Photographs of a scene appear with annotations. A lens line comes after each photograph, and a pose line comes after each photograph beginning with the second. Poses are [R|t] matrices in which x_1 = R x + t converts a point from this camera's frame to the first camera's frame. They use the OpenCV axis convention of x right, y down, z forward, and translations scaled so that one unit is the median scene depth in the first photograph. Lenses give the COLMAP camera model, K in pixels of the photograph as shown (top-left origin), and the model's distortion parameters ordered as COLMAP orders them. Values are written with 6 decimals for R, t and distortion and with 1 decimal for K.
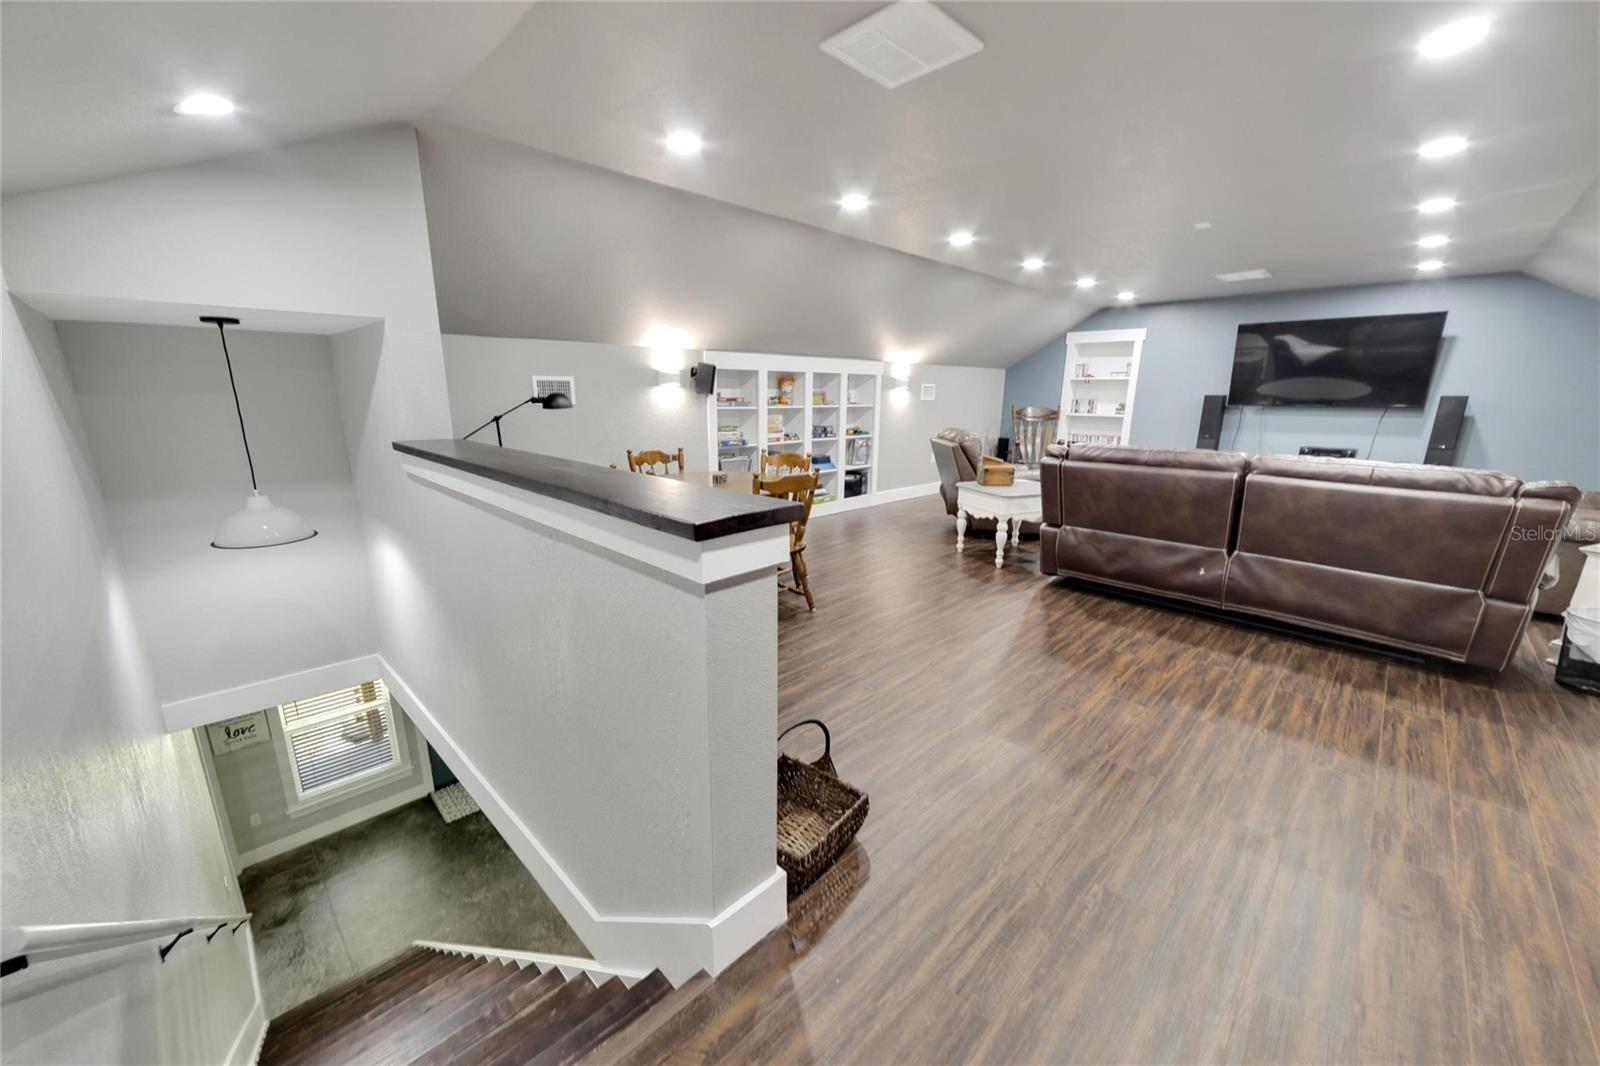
lens RADIAL K [[611.9, 0, 800.9], [0, 611.9, 532.2], [0, 0, 1]] dist [0.011007, -0.000146]
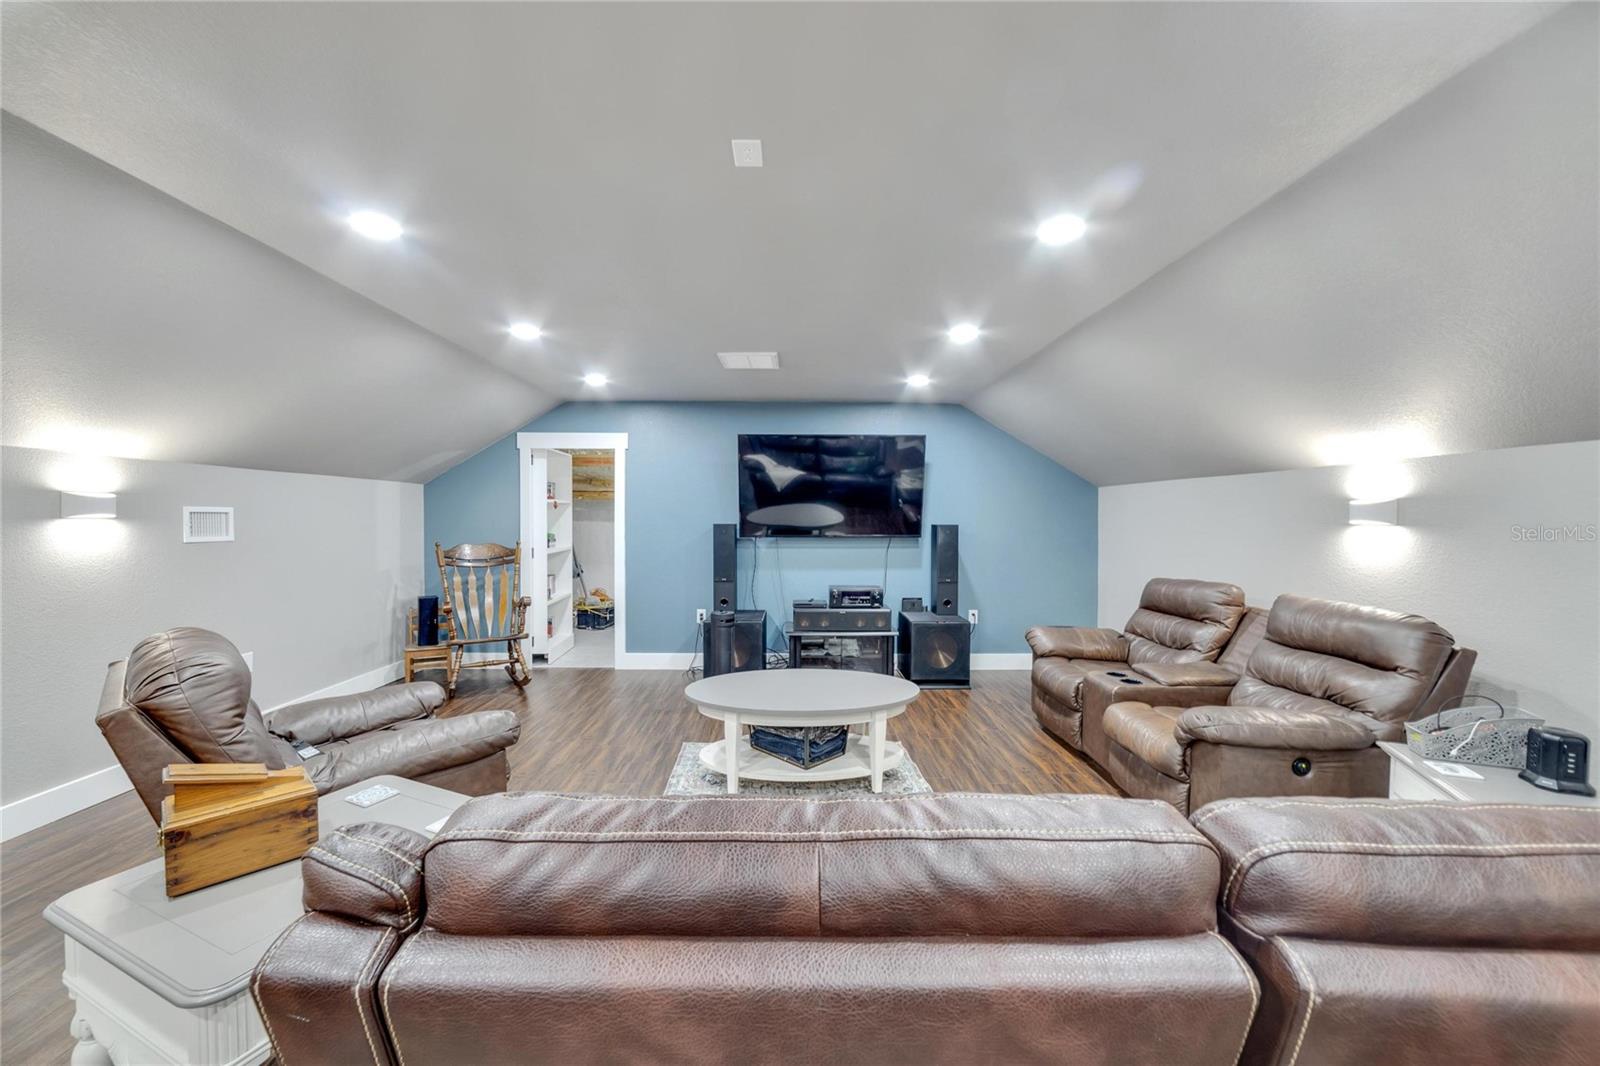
lens RADIAL K [[611.9, 0, 787.1], [0, 611.9, 524.5], [0, 0, 1]] dist [0.011007, -0.000146]
pose [[0.717314, -0.015733, 0.696573, 0.206791], [0.160421, 0.976615, -0.143140, -0.101004], [-0.678031, 0.214421, 0.703063, 0.415987]]
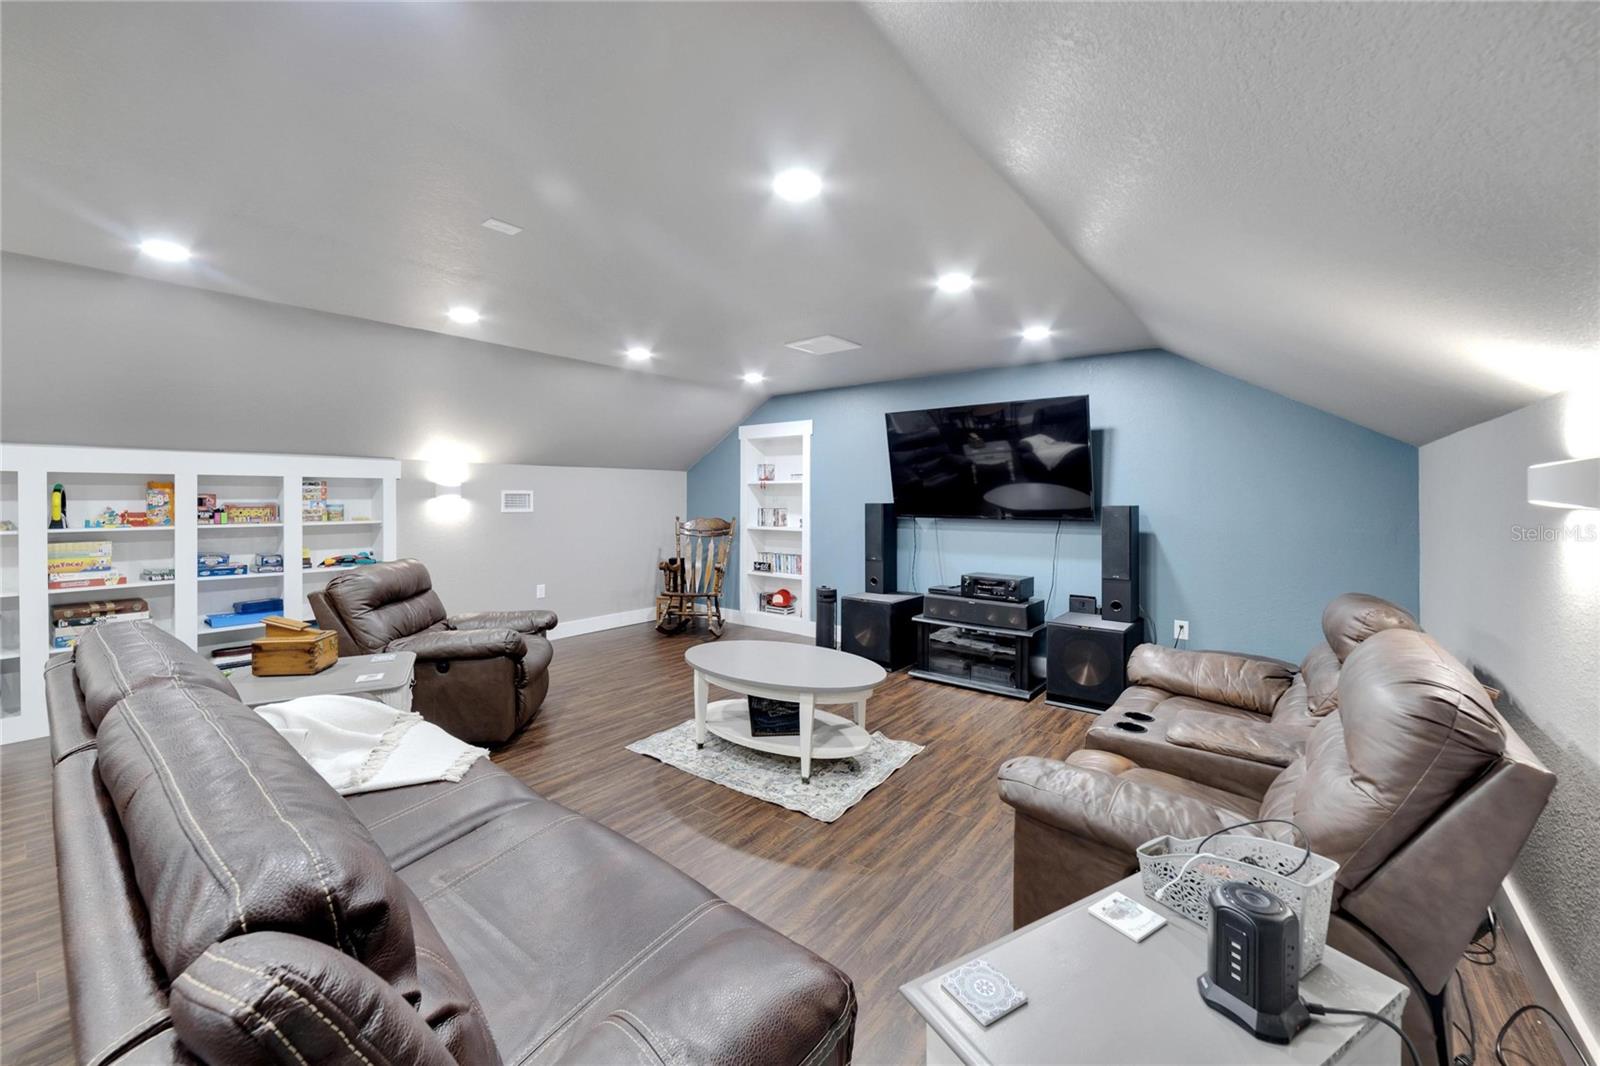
lens RADIAL K [[611.9, 0, 765.2], [0, 611.9, 501.6], [0, 0, 1]] dist [0.011007, -0.000146]
pose [[0.995982, -0.009410, 0.089053, 0.459698], [0.028584, 0.975848, -0.216574, -0.065981], [-0.084864, 0.218249, 0.972196, 0.282104]]
